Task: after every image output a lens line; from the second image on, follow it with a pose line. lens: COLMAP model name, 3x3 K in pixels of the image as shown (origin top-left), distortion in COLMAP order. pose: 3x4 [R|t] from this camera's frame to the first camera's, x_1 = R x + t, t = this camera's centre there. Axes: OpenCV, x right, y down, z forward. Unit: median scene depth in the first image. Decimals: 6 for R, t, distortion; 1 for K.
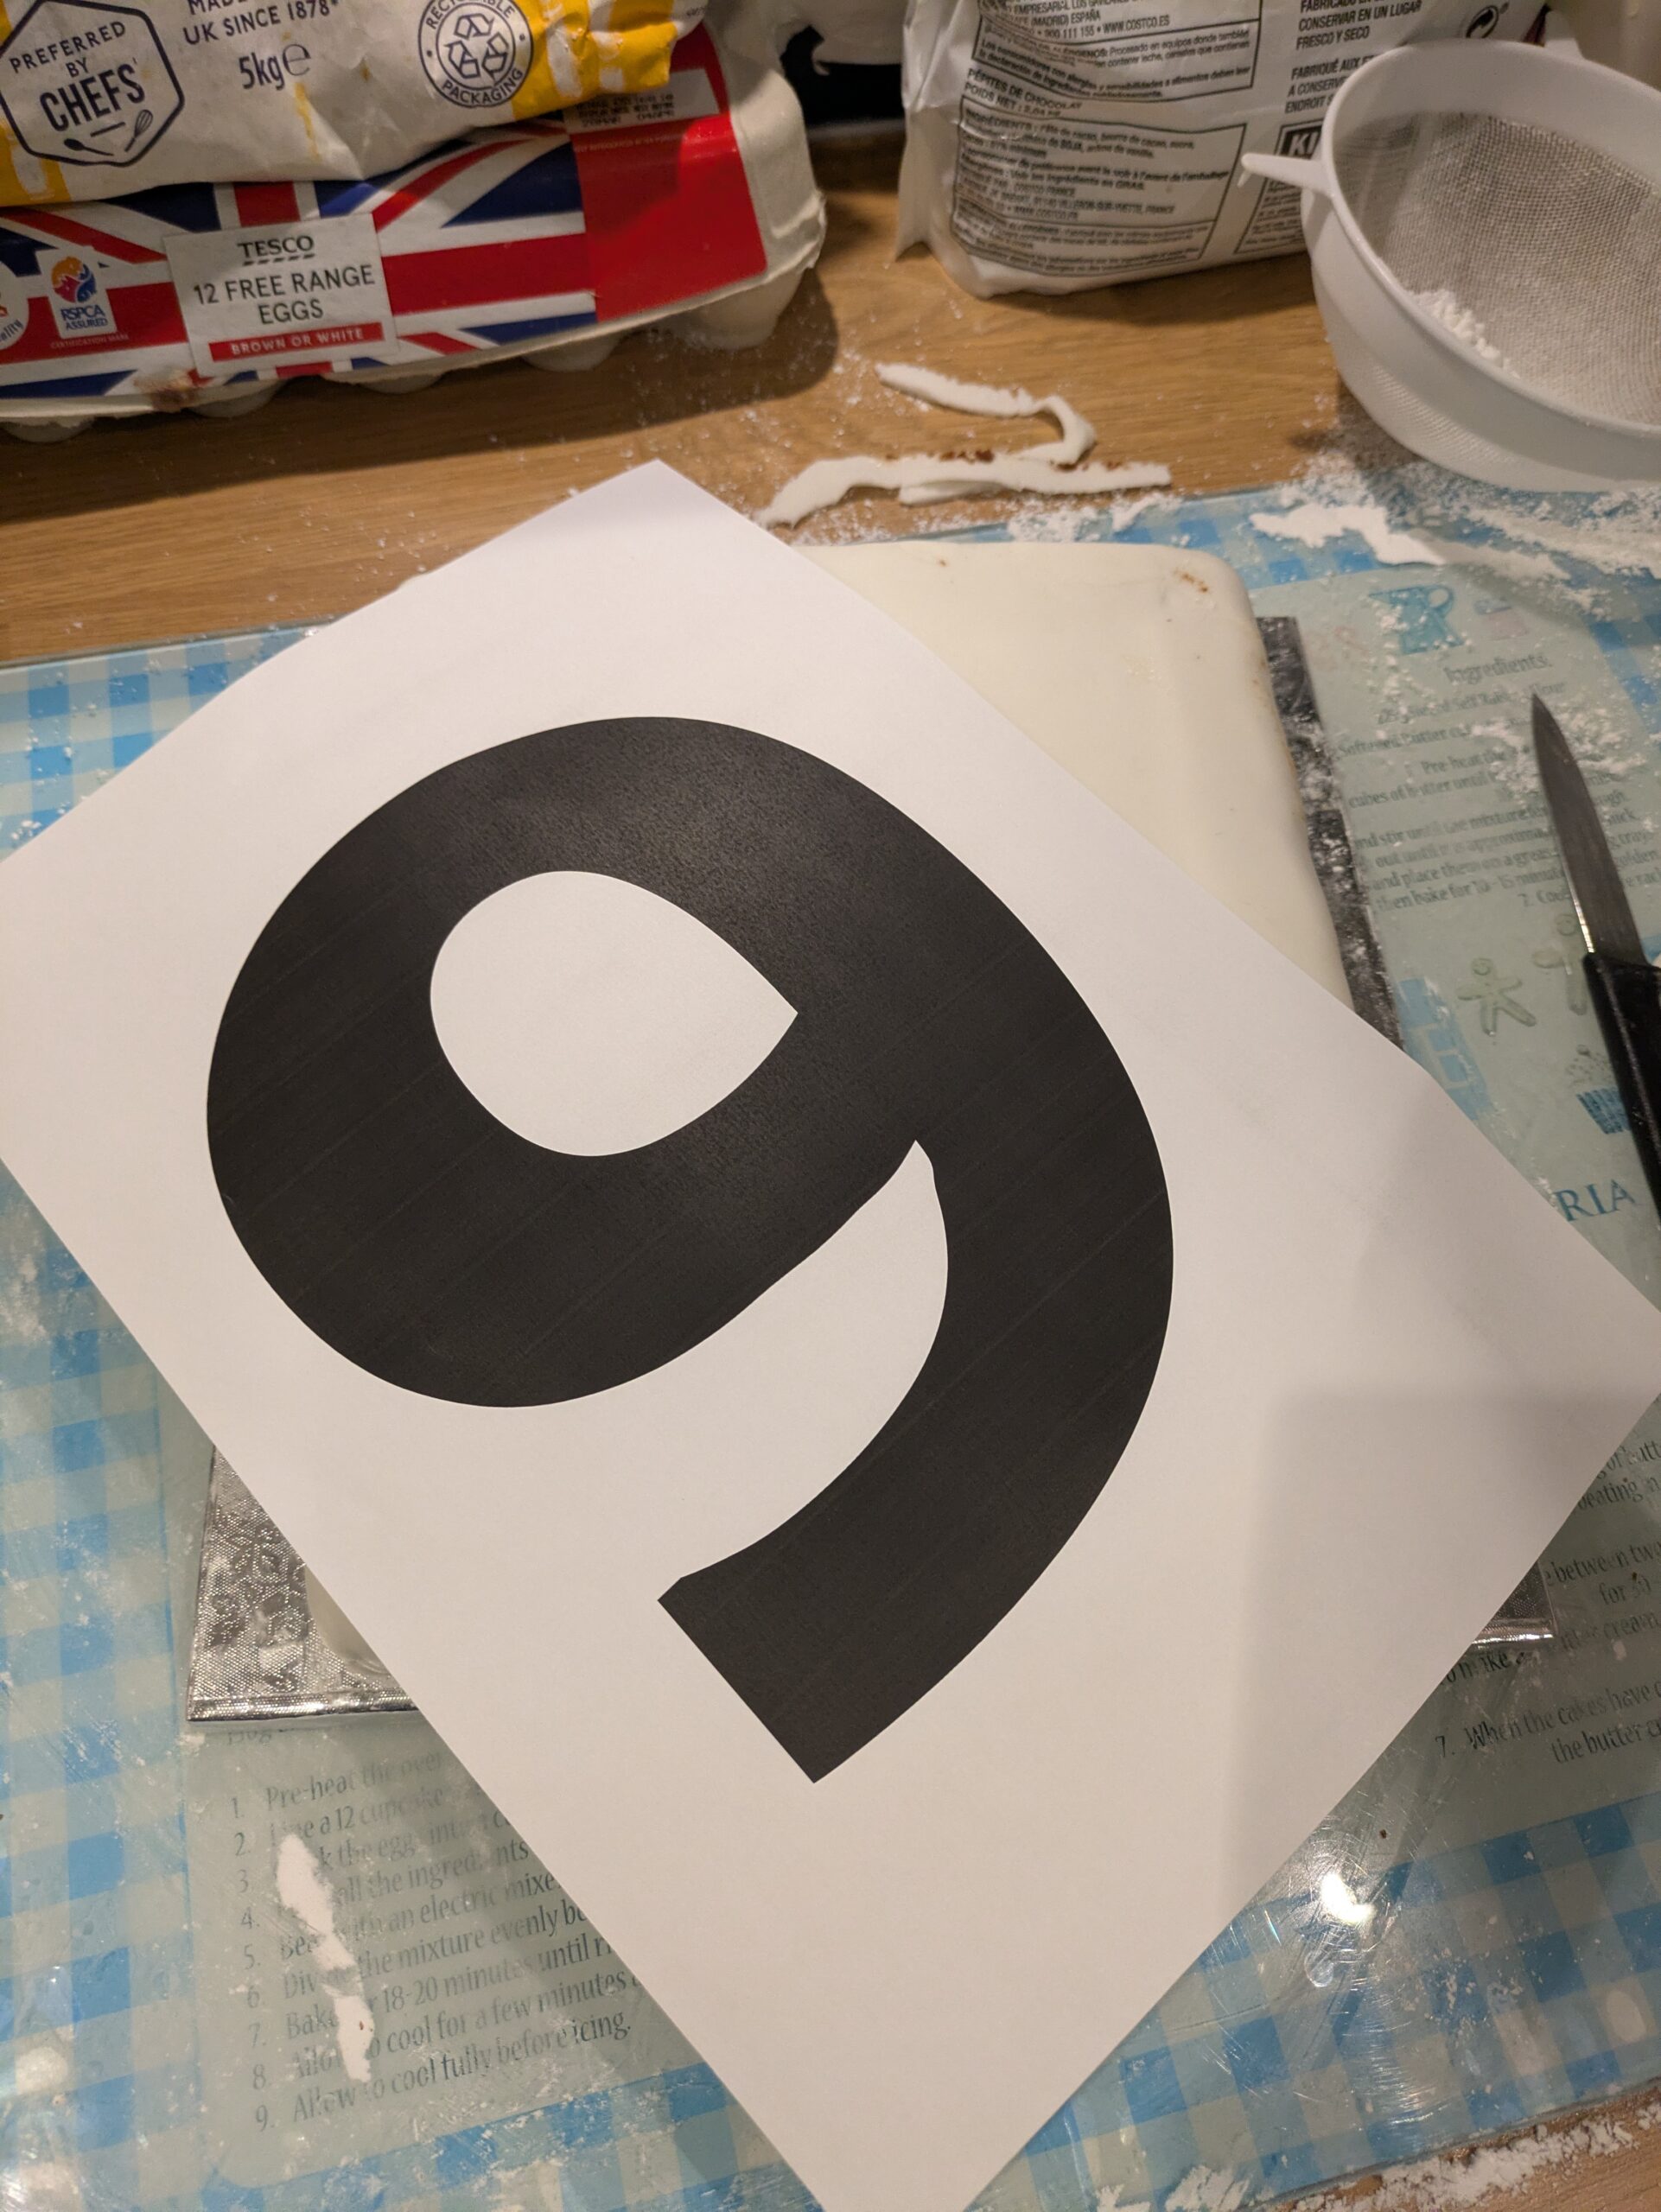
lens RADIAL K [[1683.7, 0, 821.0], [0, 1683.7, 1091.1], [0, 0, 1]] dist [0.006590, -0.026186]
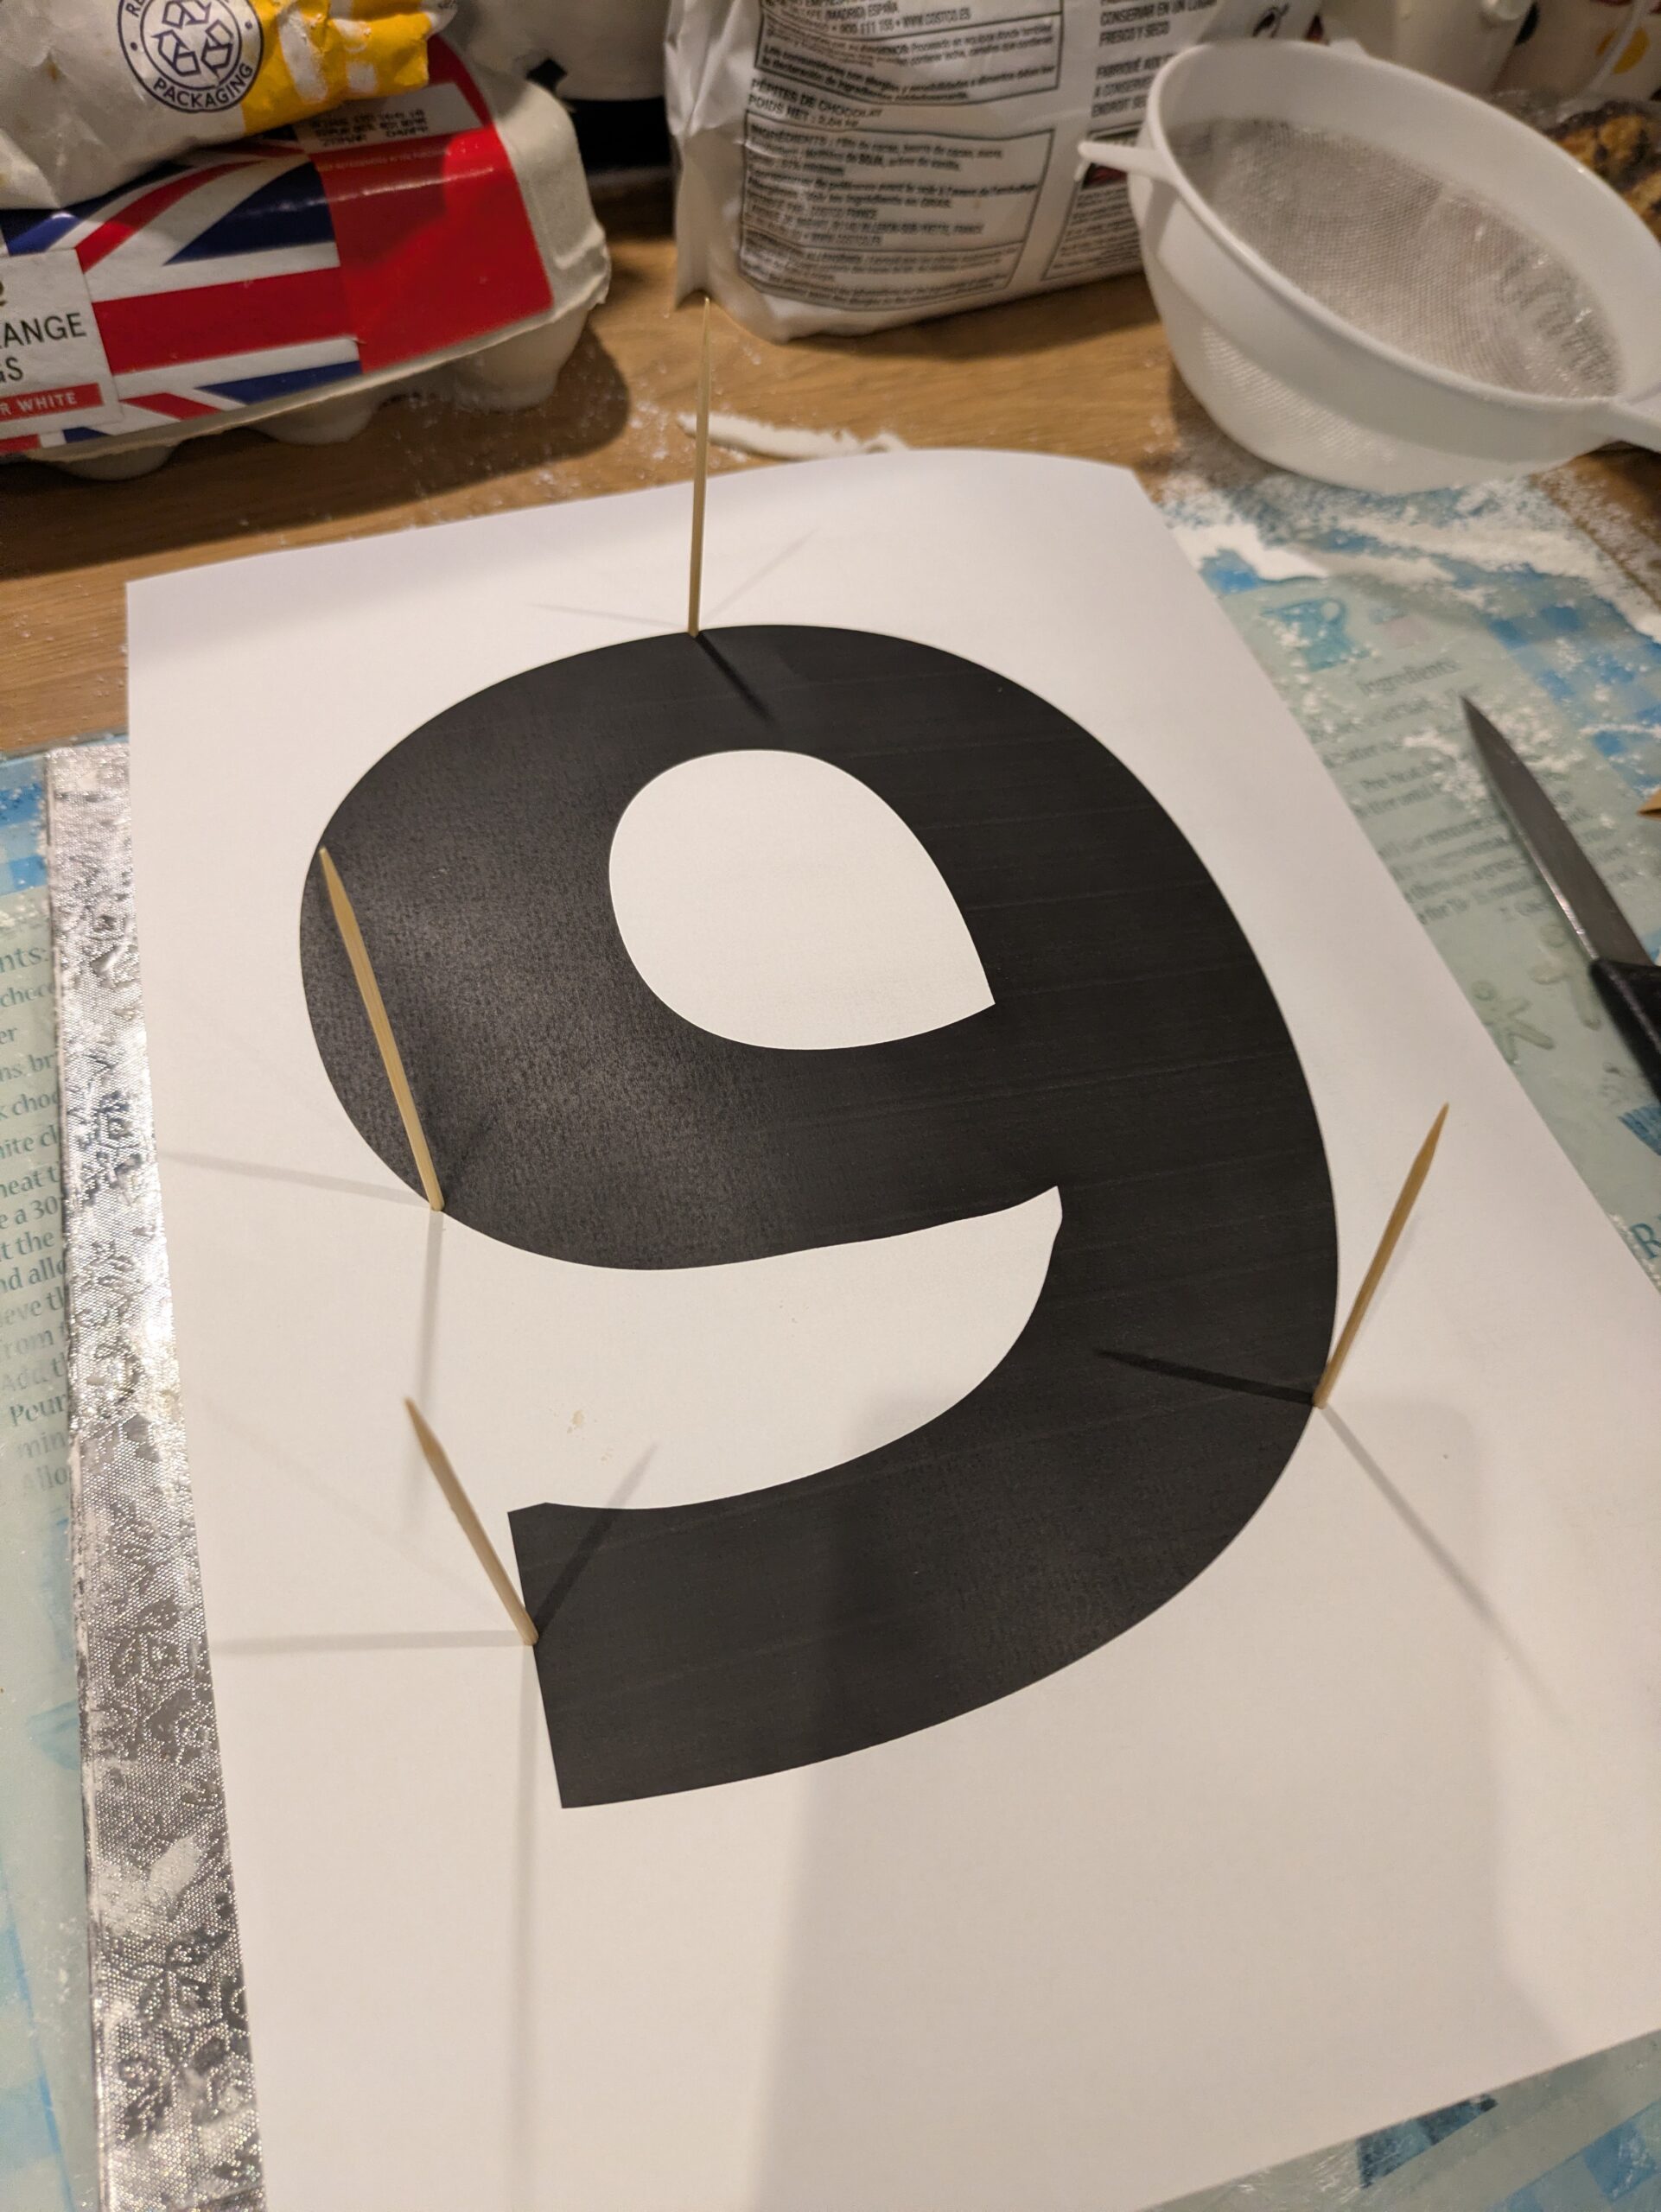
lens RADIAL K [[1715.7, 0, 844.3], [0, 1715.7, 1110.2], [0, 0, 1]] dist [-0.013226, 0.006433]
pose [[0.976291, -0.131506, 0.171936, -0.090756], [0.144588, 0.987297, -0.065867, 0.000012], [-0.161090, 0.089165, 0.982904, 0.146552]]
